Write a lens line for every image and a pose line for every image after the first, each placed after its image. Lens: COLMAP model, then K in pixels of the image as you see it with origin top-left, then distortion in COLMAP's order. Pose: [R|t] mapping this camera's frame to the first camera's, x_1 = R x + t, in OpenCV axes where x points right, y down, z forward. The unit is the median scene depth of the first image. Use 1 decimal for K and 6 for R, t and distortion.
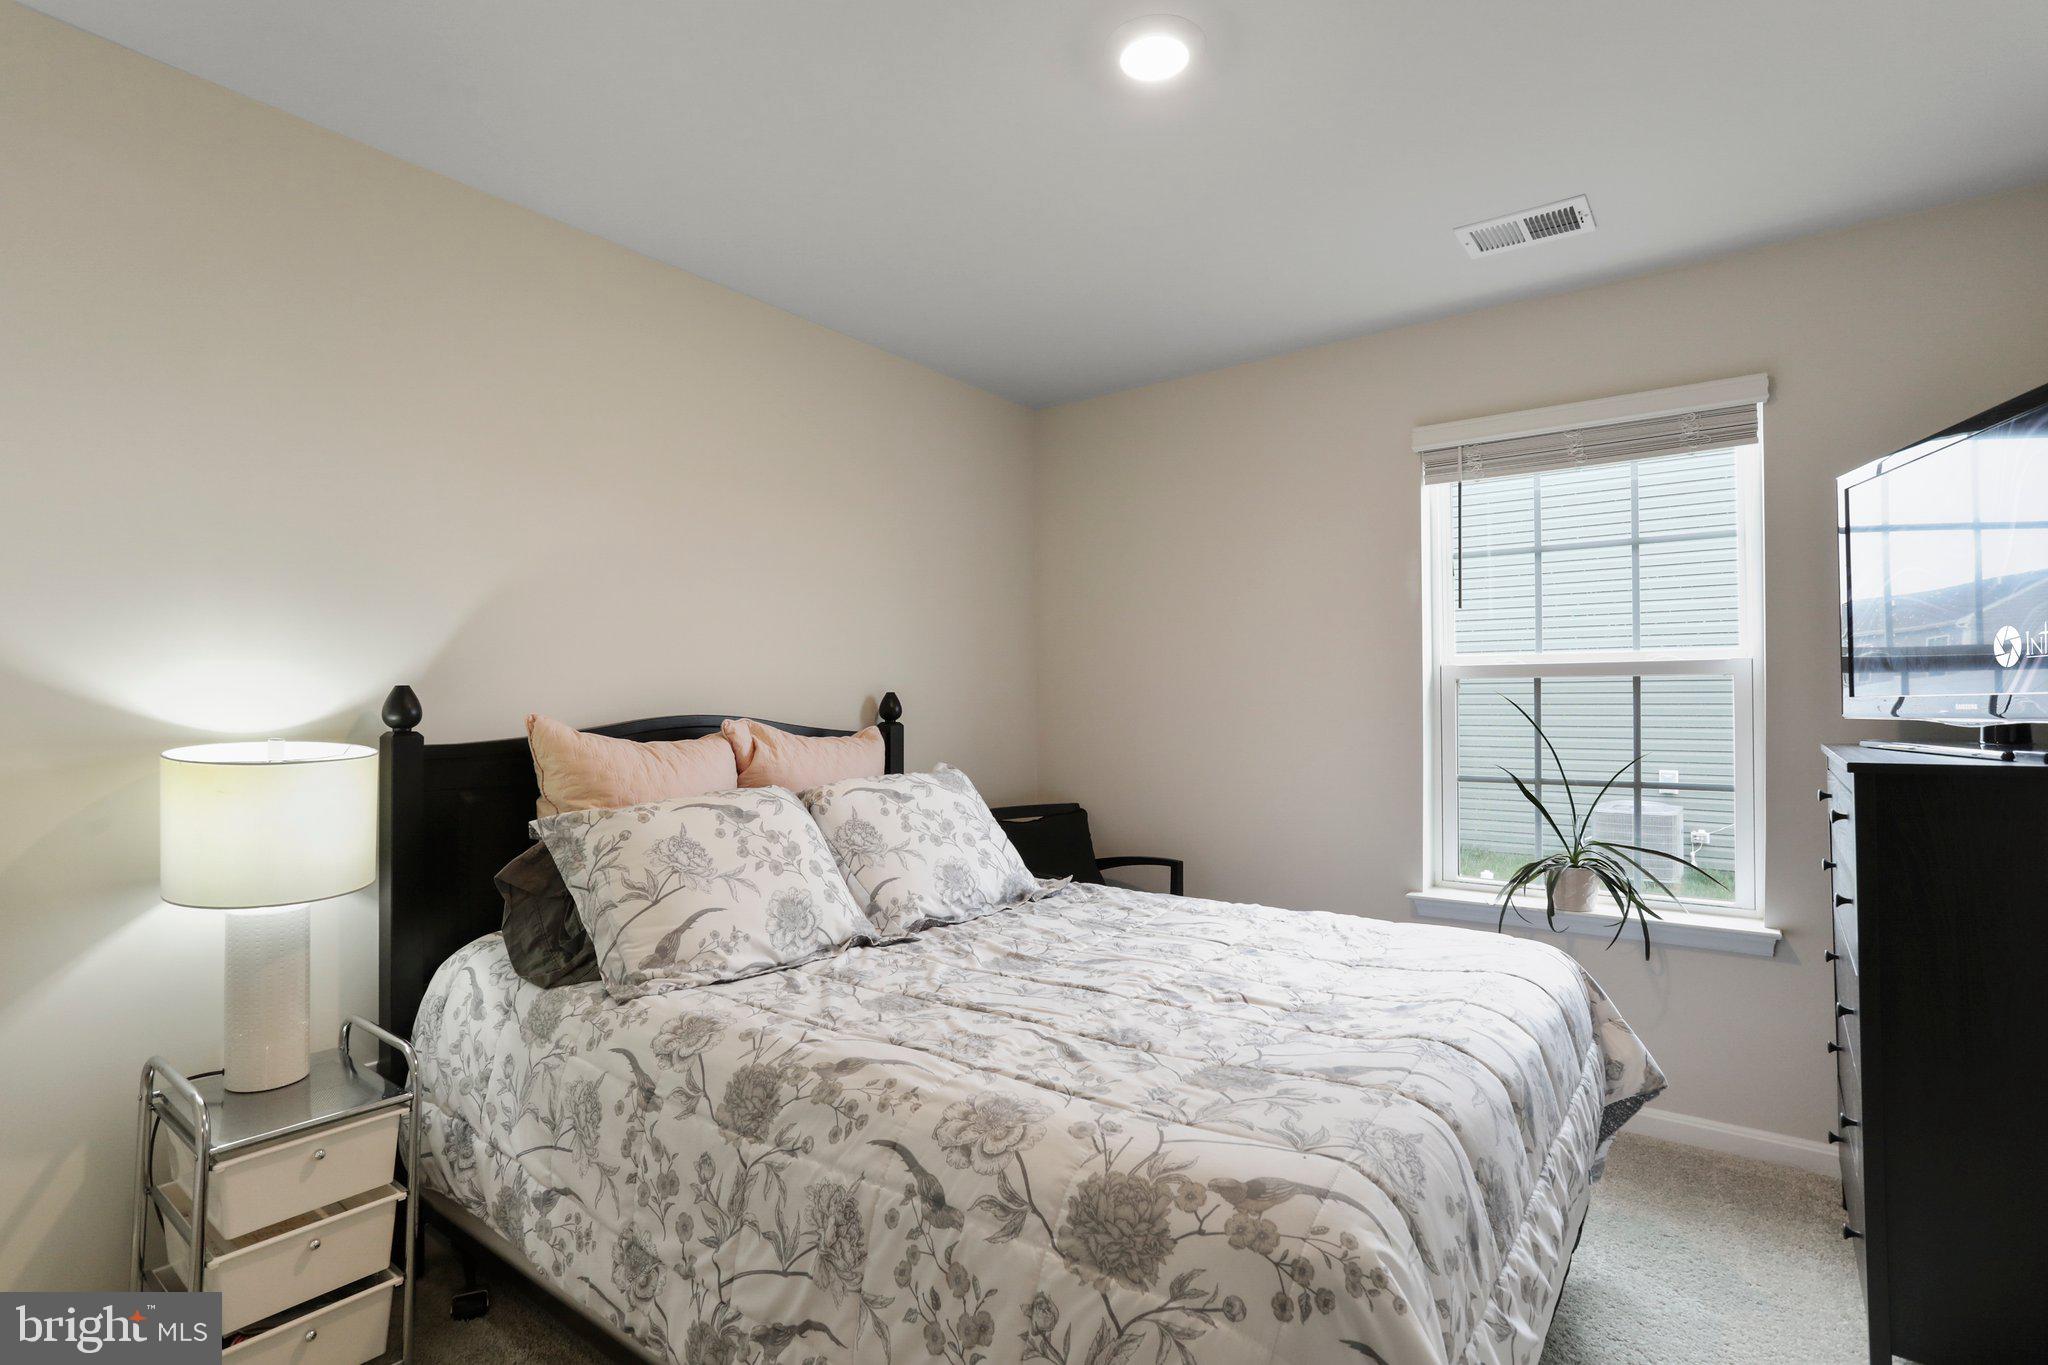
lens RADIAL K [[999.0, 0, 1022.8], [0, 999.0, 693.1], [0, 0, 1]] dist [-0.059610, 0.031532]
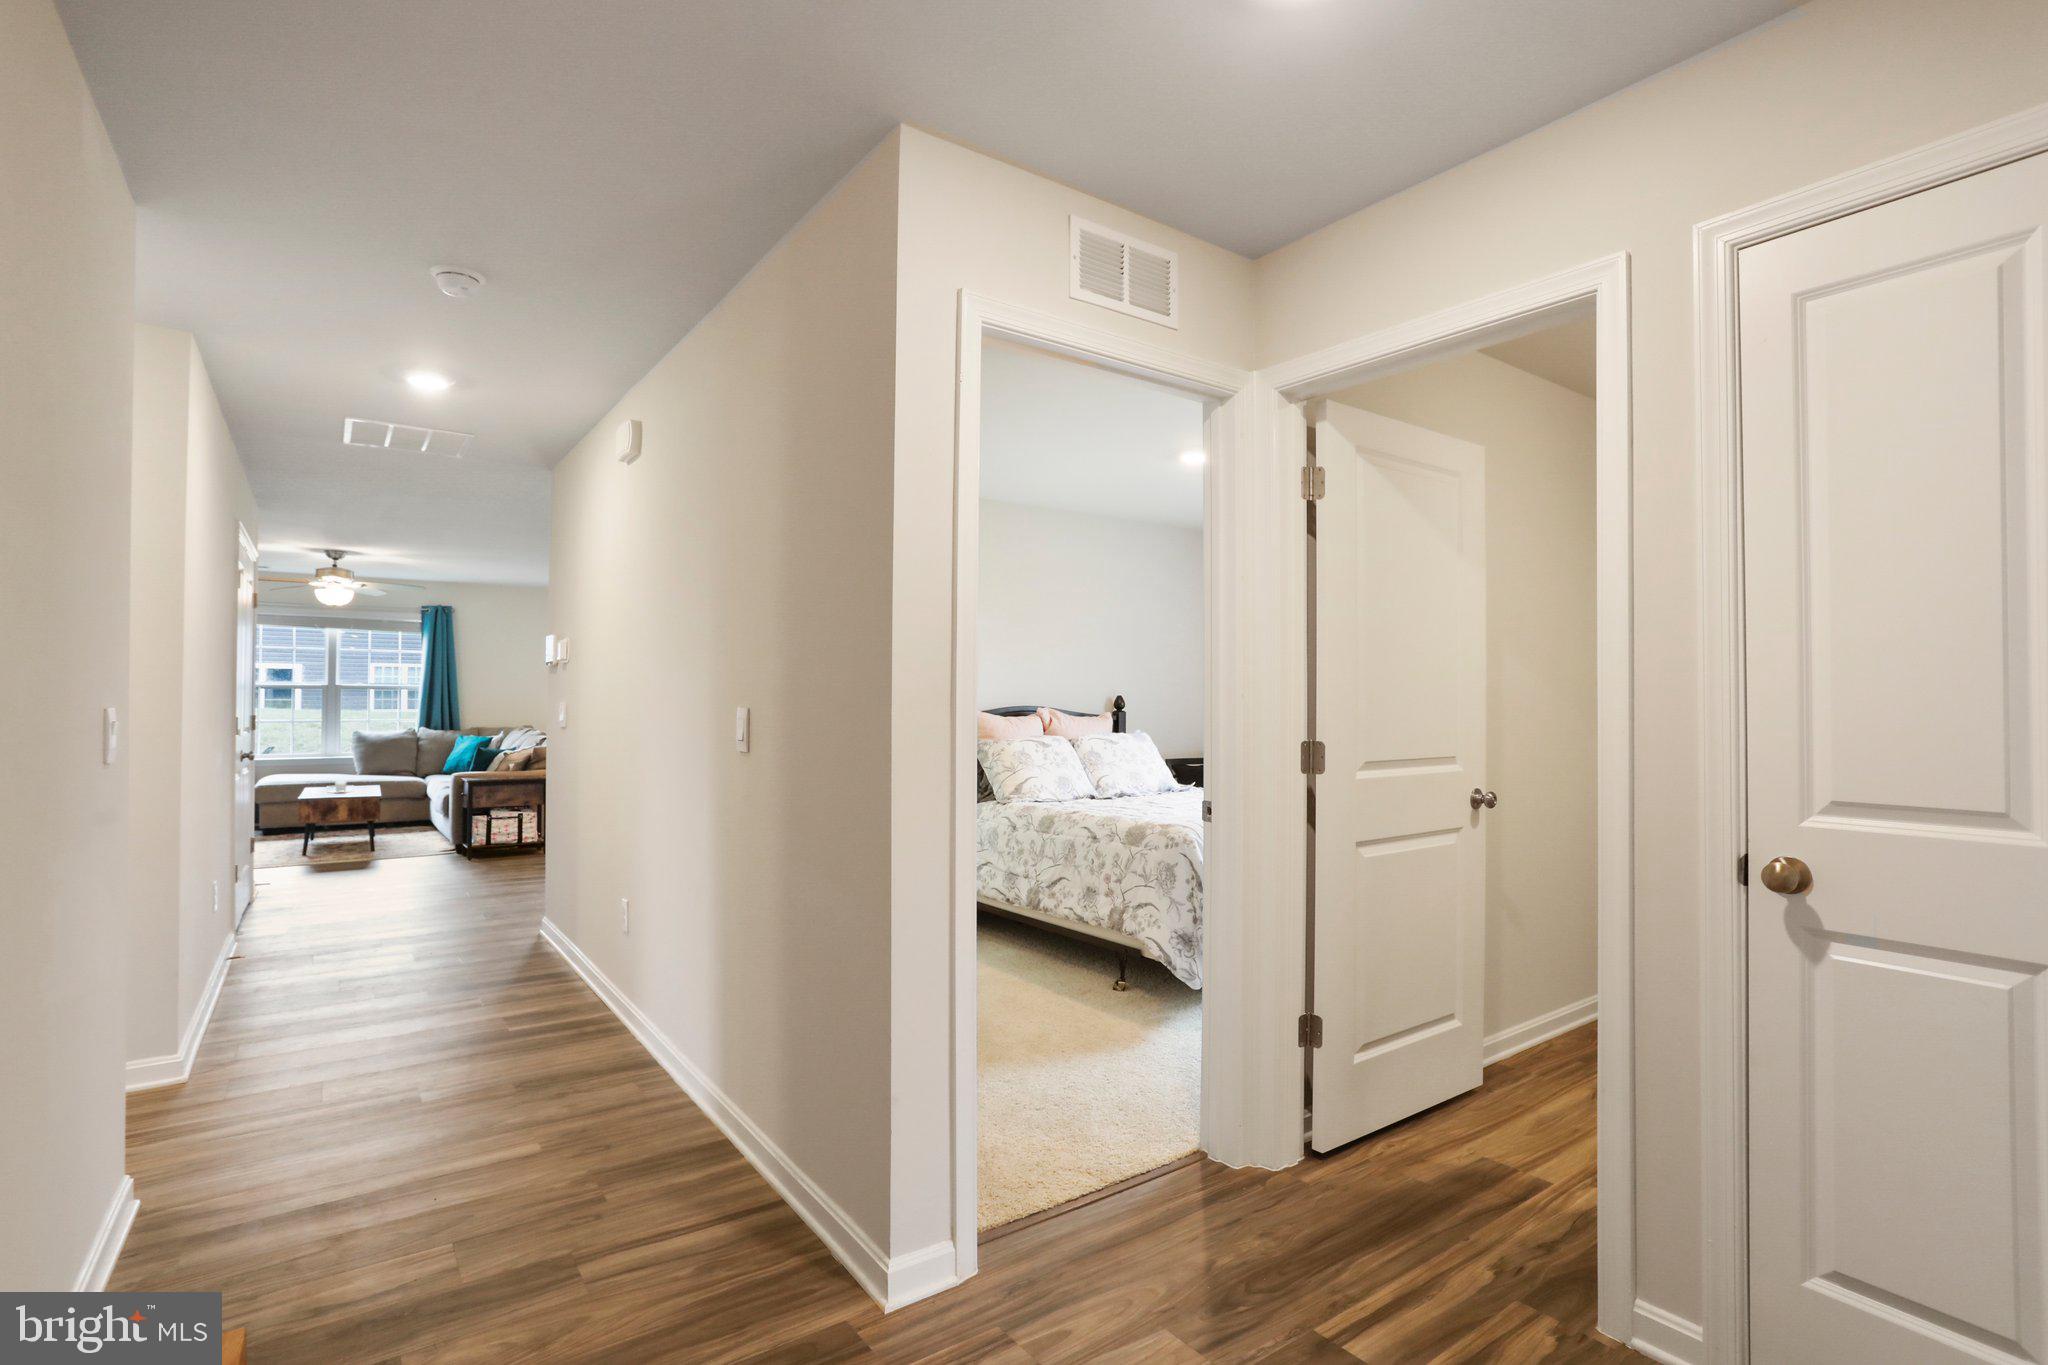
lens RADIAL K [[999.0, 0, 1022.8], [0, 999.0, 693.1], [0, 0, 1]] dist [-0.059610, 0.031532]
pose [[0.954589, 0.002870, -0.297910, 0.477421], [-0.002067, 0.999993, 0.003013, -0.018854], [0.297917, -0.002261, 0.954589, -1.639456]]
